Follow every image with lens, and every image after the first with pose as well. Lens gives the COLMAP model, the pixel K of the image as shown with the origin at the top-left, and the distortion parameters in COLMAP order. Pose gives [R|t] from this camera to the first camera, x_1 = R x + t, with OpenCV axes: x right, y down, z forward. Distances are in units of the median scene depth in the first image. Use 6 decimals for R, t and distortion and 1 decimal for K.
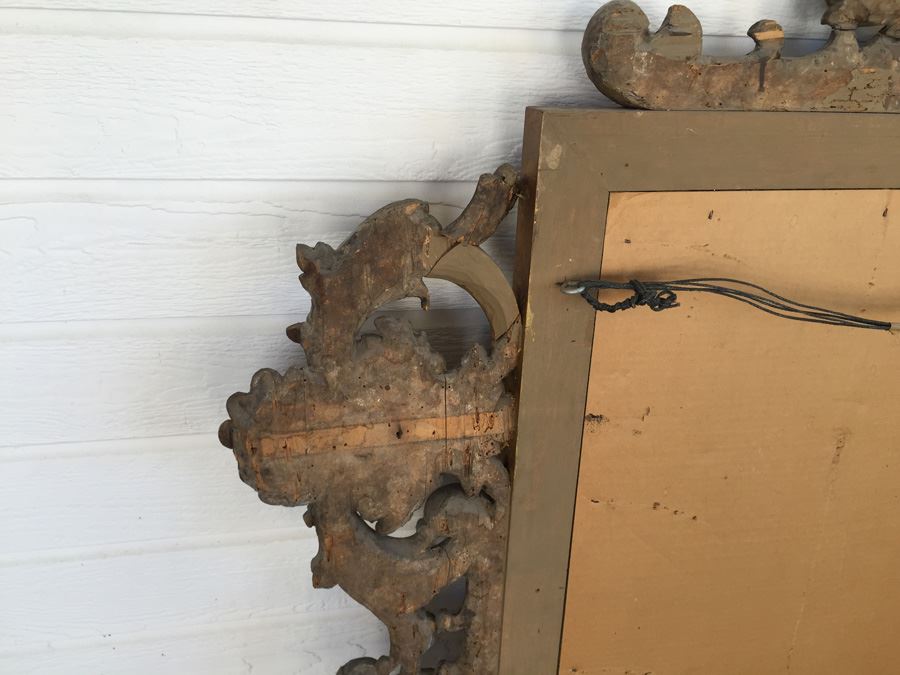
lens RADIAL K [[776.6, 0, 446.5], [0, 776.6, 334.0], [0, 0, 1]] dist [0.094675, -0.138857]
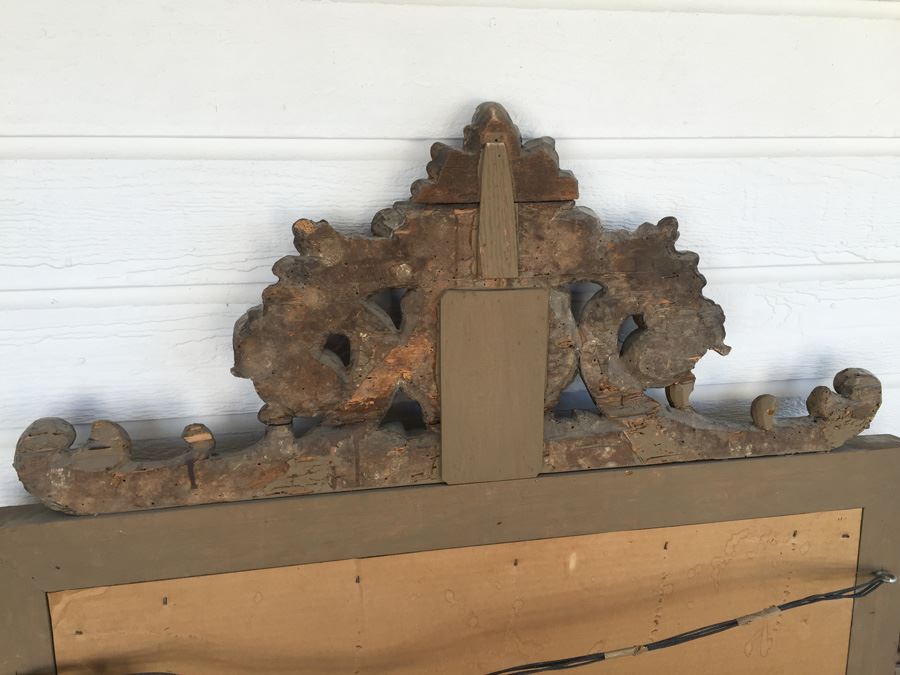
lens RADIAL K [[776.6, 0, 446.5], [0, 776.6, 334.0], [0, 0, 1]] dist [0.094675, -0.138857]
pose [[0.999101, -0.040439, -0.012706, 0.741763], [0.037707, 0.984827, -0.169392, -0.311117], [0.019363, 0.168760, 0.985467, -0.080693]]
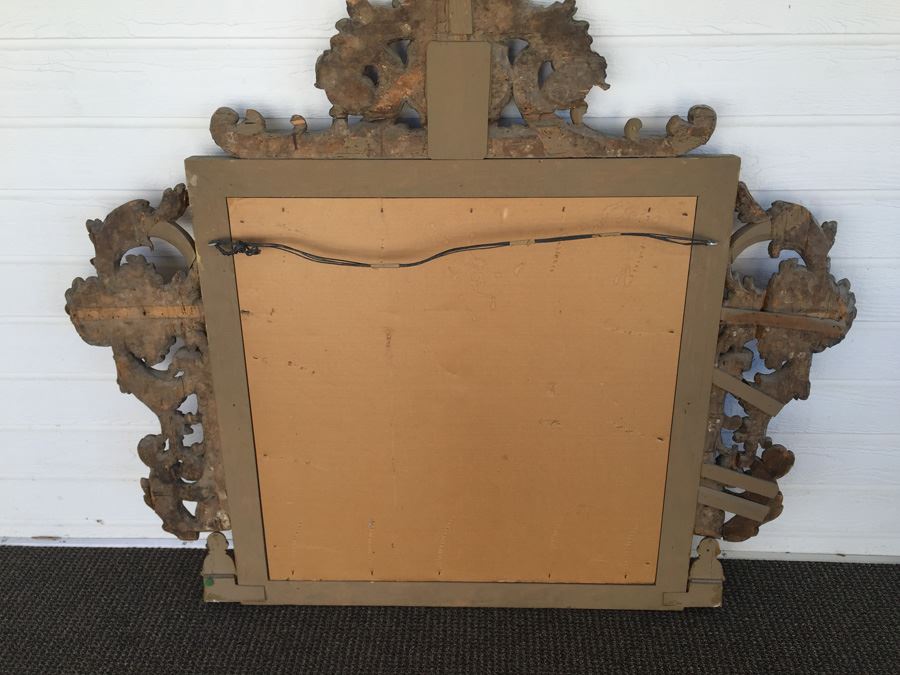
lens RADIAL K [[776.6, 0, 446.5], [0, 776.6, 334.0], [0, 0, 1]] dist [0.094675, -0.138857]
pose [[0.972507, 0.047603, -0.227958, 1.225892], [-0.045649, 0.998862, 0.013838, 0.121067], [0.228357, -0.003051, 0.973573, -0.863569]]
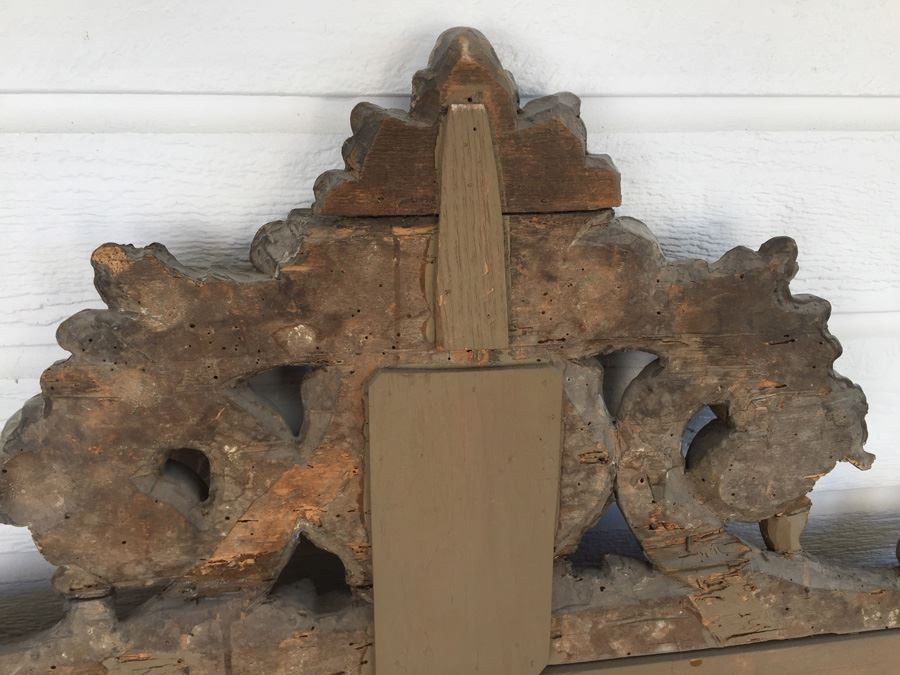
lens RADIAL K [[776.6, 0, 446.5], [0, 776.6, 334.0], [0, 0, 1]] dist [0.094675, -0.138857]
pose [[0.998174, -0.026064, -0.054488, 0.814350], [0.019512, 0.992882, -0.117496, -0.505099], [0.057163, 0.116218, 0.991577, 0.361341]]
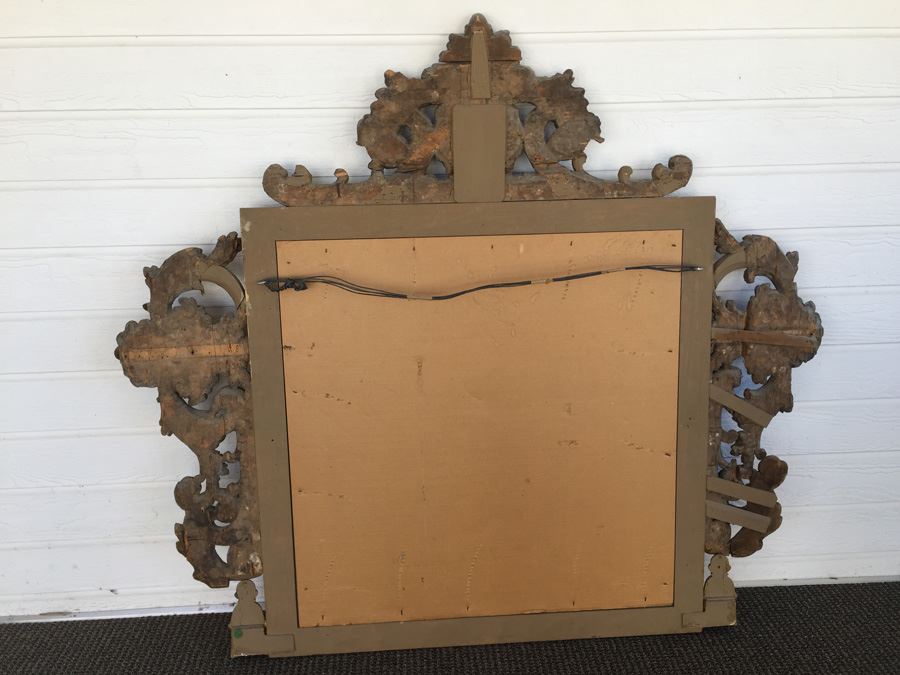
lens RADIAL K [[776.6, 0, 446.5], [0, 776.6, 334.0], [0, 0, 1]] dist [0.094675, -0.138857]
pose [[0.988875, -0.031358, -0.145409, 1.007865], [0.003347, 0.981971, -0.189001, 0.514995], [0.148714, 0.186411, 0.971151, -1.097578]]
